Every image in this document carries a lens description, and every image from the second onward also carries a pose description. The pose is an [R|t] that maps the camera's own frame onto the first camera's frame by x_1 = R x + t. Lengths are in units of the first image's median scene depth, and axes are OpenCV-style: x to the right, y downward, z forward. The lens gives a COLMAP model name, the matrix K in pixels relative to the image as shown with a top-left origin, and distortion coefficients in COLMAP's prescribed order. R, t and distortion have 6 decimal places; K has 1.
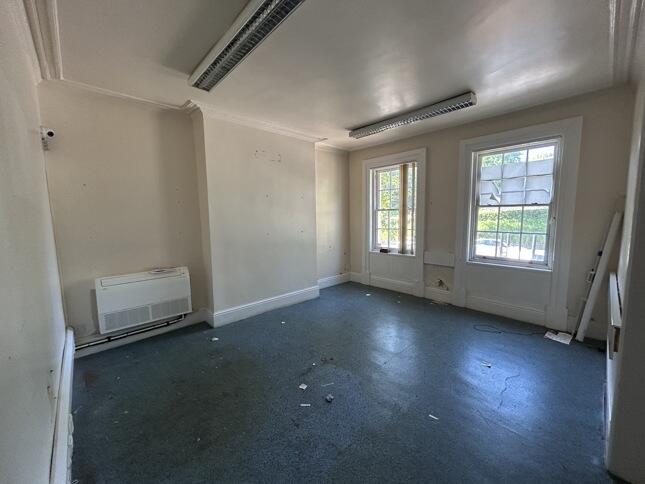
lens RADIAL K [[259.7, 0, 322.5], [0, 259.7, 242.0], [0, 0, 1]] dist [0.000246, -0.000271]
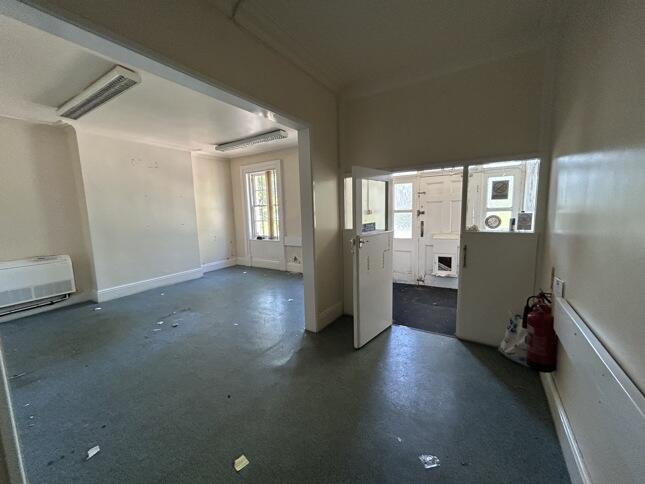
lens RADIAL K [[259.7, 0, 322.5], [0, 259.7, 242.0], [0, 0, 1]] dist [0.000246, -0.000271]
pose [[0.966105, -0.042278, 0.254666, 0.243886], [0.037661, 0.999026, 0.022981, 0.041270], [-0.255389, -0.012611, 0.966756, -0.364296]]
